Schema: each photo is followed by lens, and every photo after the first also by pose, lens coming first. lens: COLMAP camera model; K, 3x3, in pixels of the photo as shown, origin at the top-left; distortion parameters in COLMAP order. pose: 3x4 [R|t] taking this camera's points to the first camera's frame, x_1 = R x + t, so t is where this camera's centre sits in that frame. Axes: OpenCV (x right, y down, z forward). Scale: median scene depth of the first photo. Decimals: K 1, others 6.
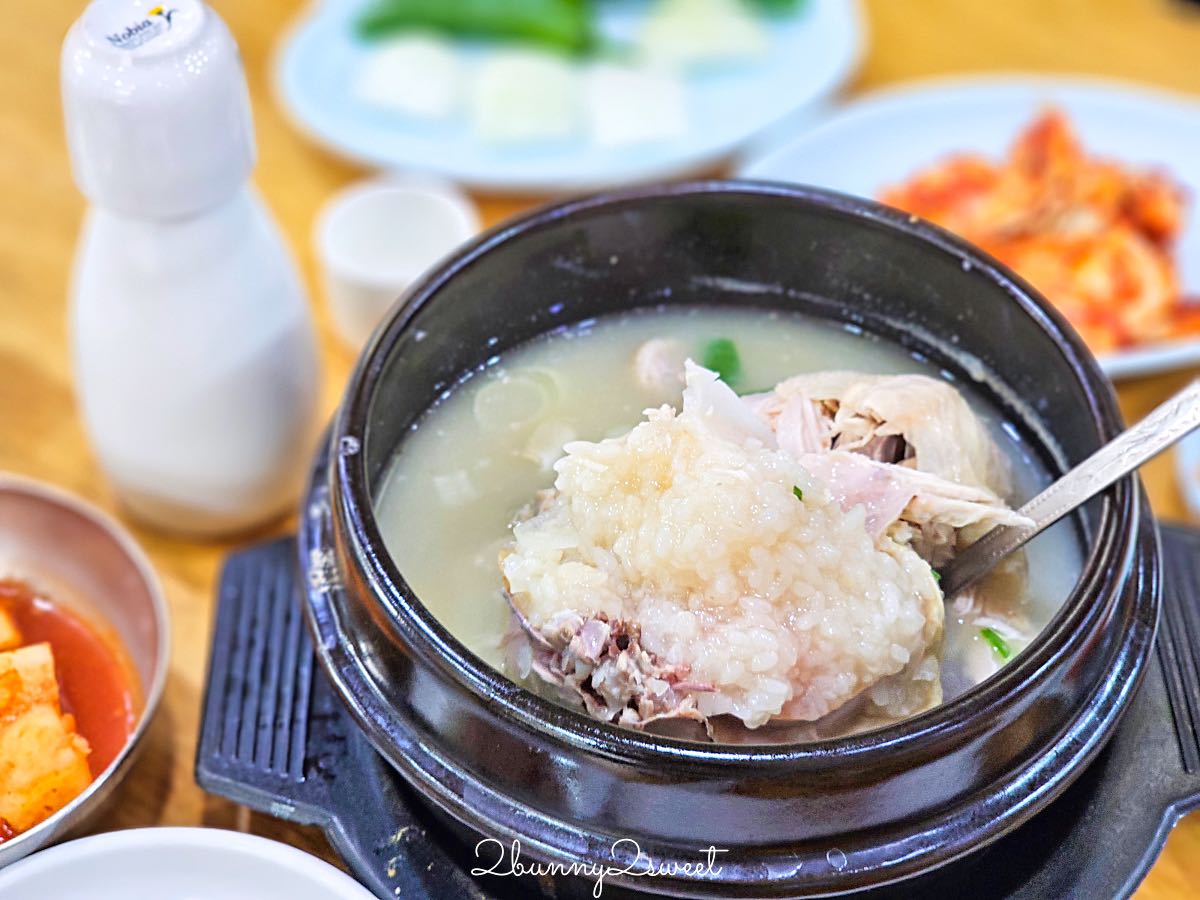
lens RADIAL K [[2532.5, 0, 599.3], [0, 2532.5, 450.9], [0, 0, 1]] dist [-0.084750, 0.000000]
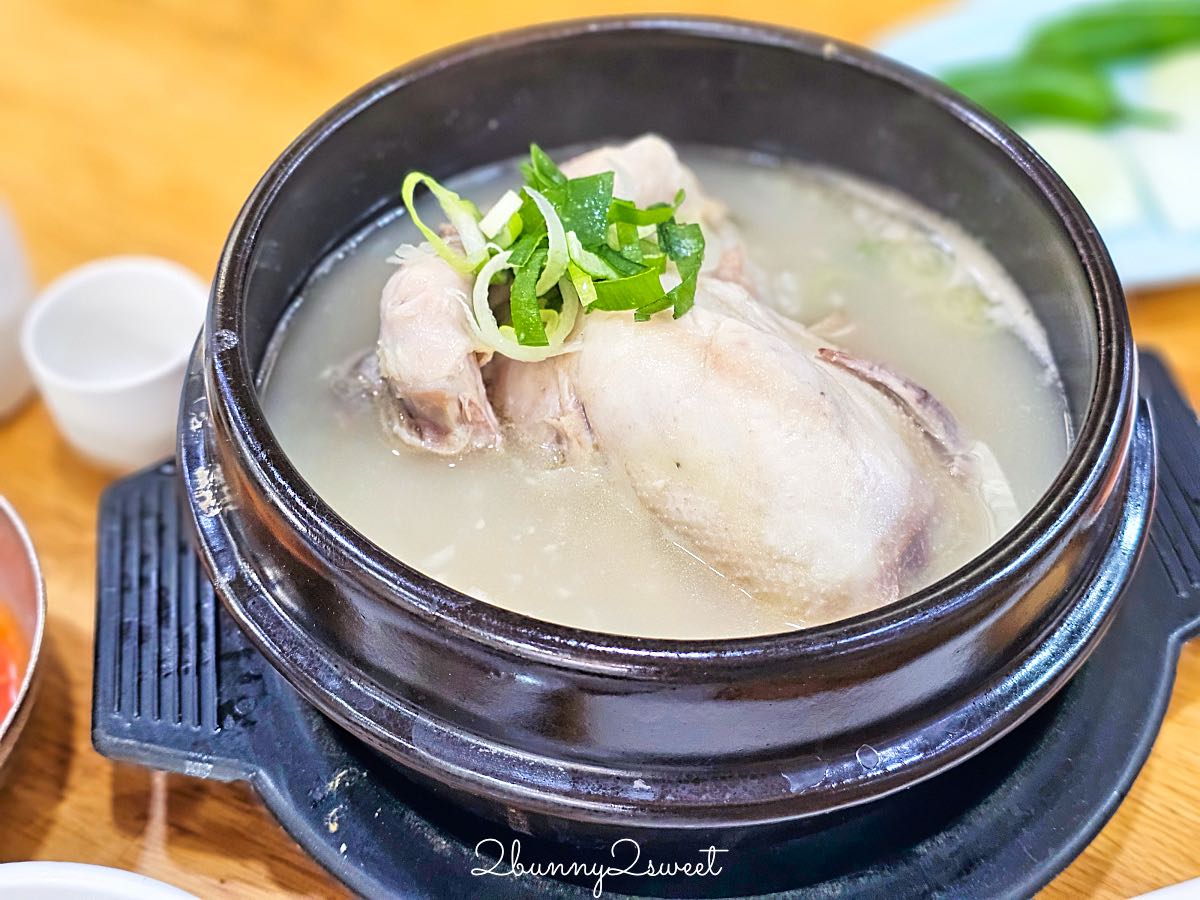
lens RADIAL K [[1775.1, 0, 591.1], [0, 1775.1, 454.1], [0, 0, 1]] dist [0.091459, 0.000000]
pose [[0.989080, -0.117368, 0.089134, -0.034199], [0.114181, 0.992652, 0.040066, 0.025312], [-0.093181, -0.029451, 0.995214, 0.384049]]
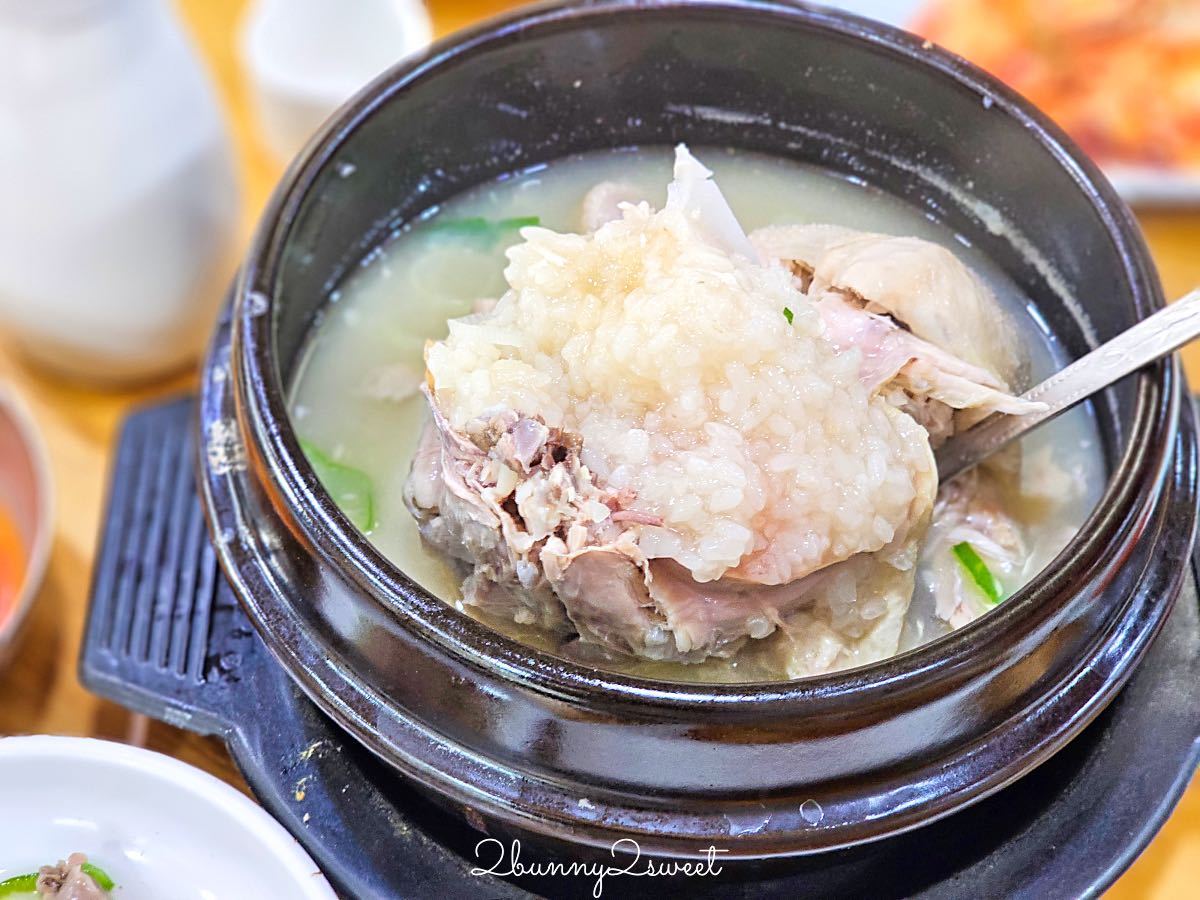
lens RADIAL K [[2532.5, 0, 602.4], [0, 2532.5, 450.2], [0, 0, 1]] dist [-0.084750, 0.000000]
pose [[0.999703, 0.024108, 0.003651, 0.015733], [-0.024340, 0.995586, 0.090638, -0.032281], [-0.001449, -0.090700, 0.995877, 0.146122]]
